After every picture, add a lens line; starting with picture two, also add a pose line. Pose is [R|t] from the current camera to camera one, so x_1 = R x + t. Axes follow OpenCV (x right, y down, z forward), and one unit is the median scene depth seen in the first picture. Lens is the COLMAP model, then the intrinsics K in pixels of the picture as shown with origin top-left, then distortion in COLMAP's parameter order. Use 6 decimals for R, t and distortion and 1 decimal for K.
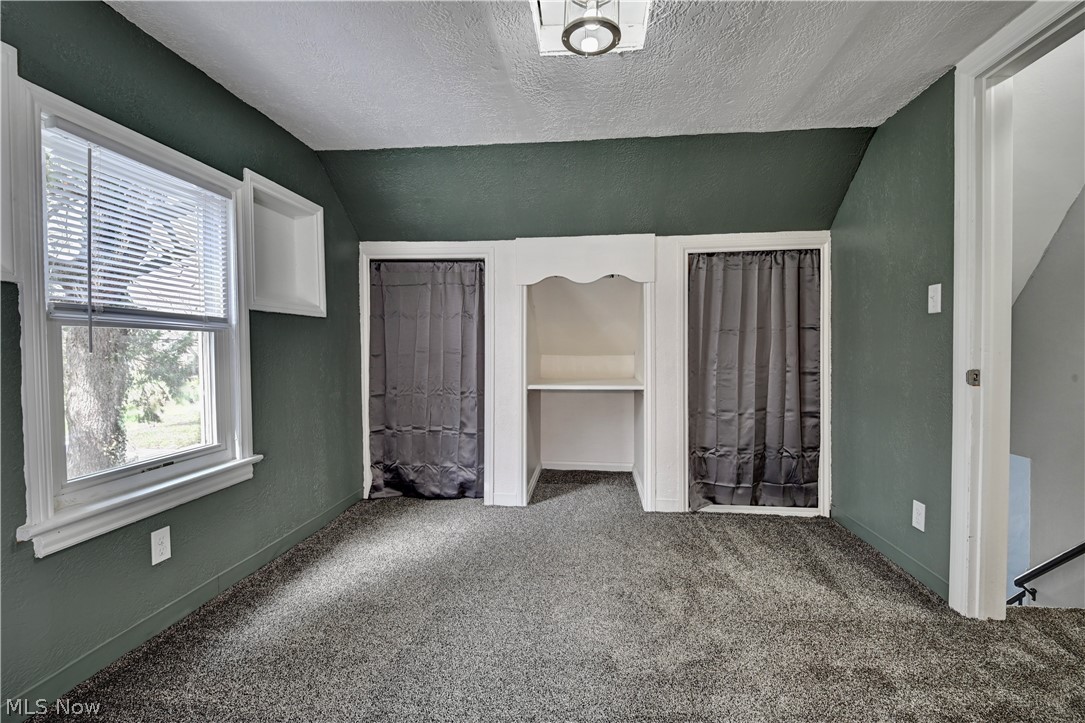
lens RADIAL K [[448.6, 0, 543.1], [0, 448.6, 362.8], [0, 0, 1]] dist [-0.007515, -0.002833]
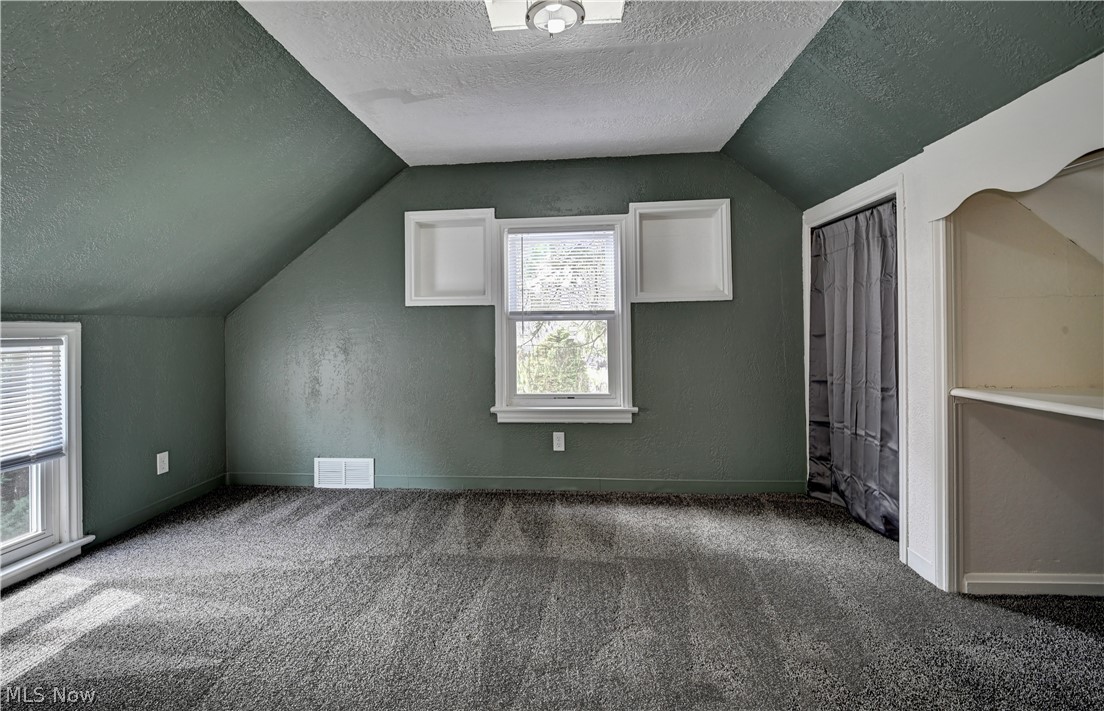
lens RADIAL K [[465.0, 0, 545.7], [0, 465.0, 328.8], [0, 0, 1]] dist [-0.015273, -0.005163]
pose [[0.066474, -0.008283, -0.997754, 0.780156], [-0.017328, 0.999805, -0.009454, -0.018152], [0.997638, 0.017917, 0.066317, 0.636617]]
